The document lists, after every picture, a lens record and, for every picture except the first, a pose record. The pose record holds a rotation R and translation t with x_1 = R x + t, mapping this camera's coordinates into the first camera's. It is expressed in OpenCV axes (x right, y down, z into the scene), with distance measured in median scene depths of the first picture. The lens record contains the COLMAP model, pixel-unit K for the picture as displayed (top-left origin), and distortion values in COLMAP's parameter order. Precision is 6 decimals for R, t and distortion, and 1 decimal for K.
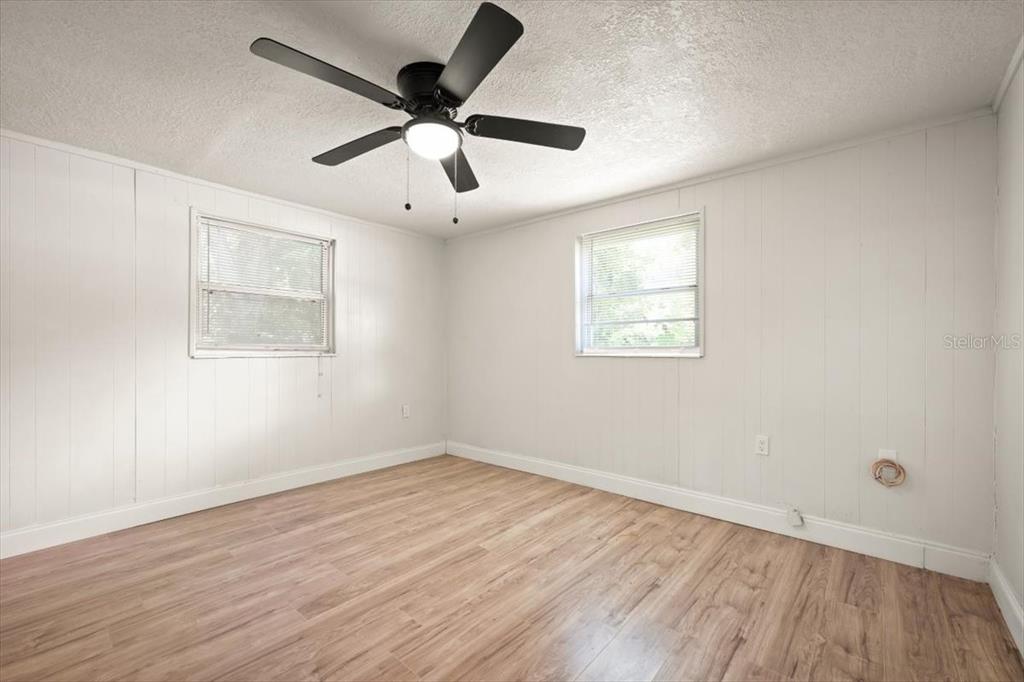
lens RADIAL K [[422.1, 0, 518.9], [0, 422.1, 342.3], [0, 0, 1]] dist [0.001428, -0.000061]
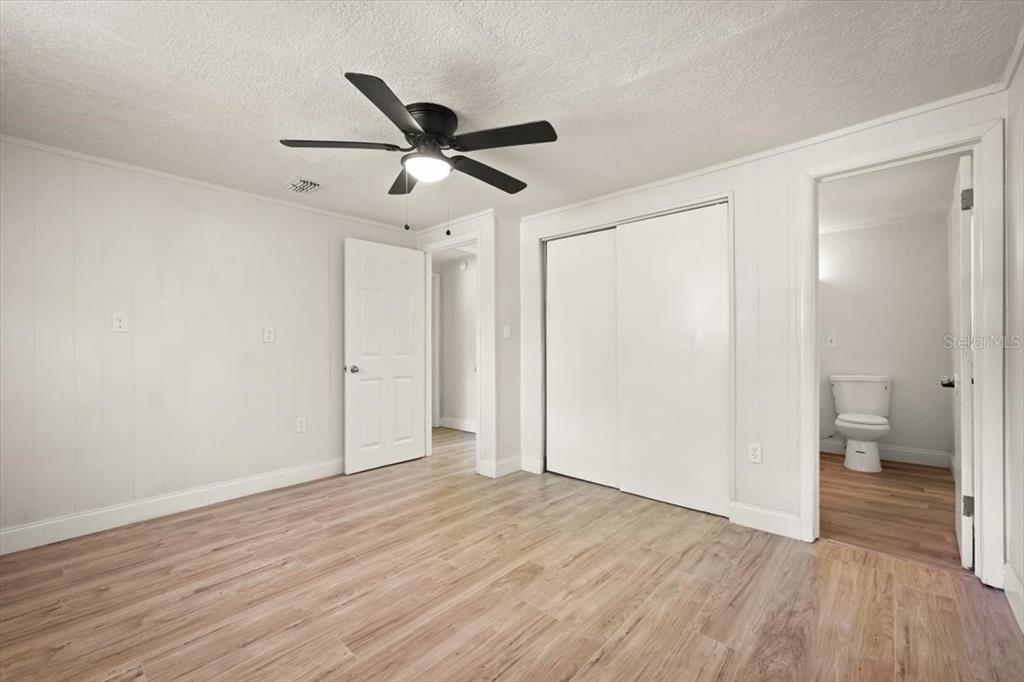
lens RADIAL K [[422.1, 0, 518.9], [0, 422.1, 342.3], [0, 0, 1]] dist [0.001428, -0.000061]
pose [[-0.999698, 0.004222, 0.024202, -0.352882], [0.003957, 0.999932, -0.010981, 0.015541], [-0.024246, -0.010882, -0.999647, 1.586539]]
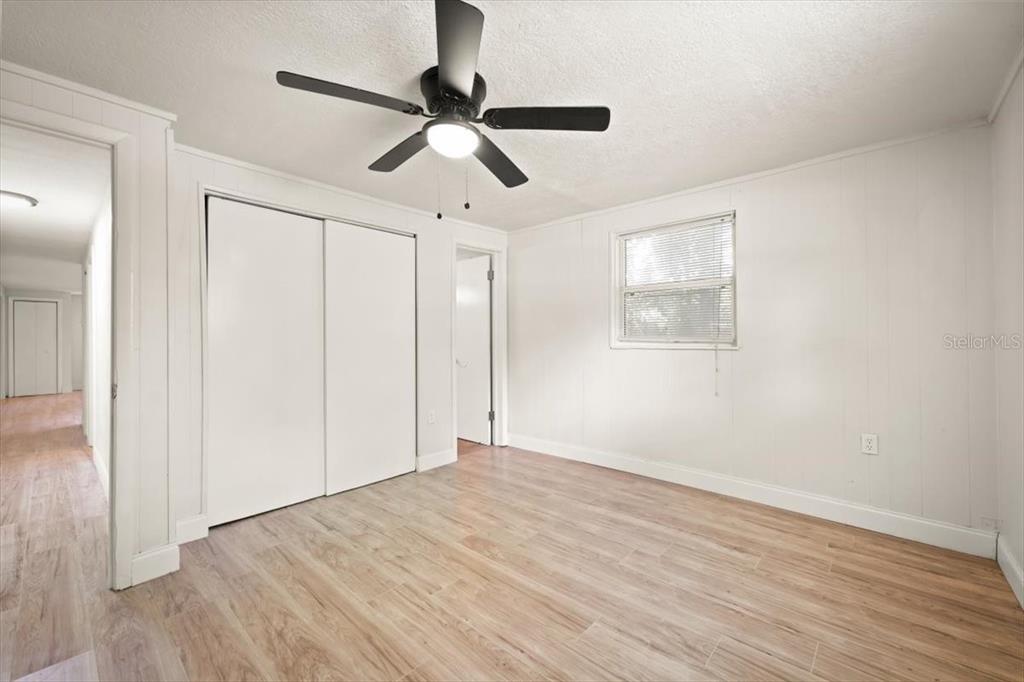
lens RADIAL K [[416.7, 0, 512.2], [0, 416.7, 338.0], [0, 0, 1]] dist [-0.000112, -0.000110]
pose [[-0.026967, -0.002510, -0.999633, 0.585502], [0.016672, 0.999857, -0.002961, 0.006268], [0.999497, -0.016746, -0.026922, 0.859860]]
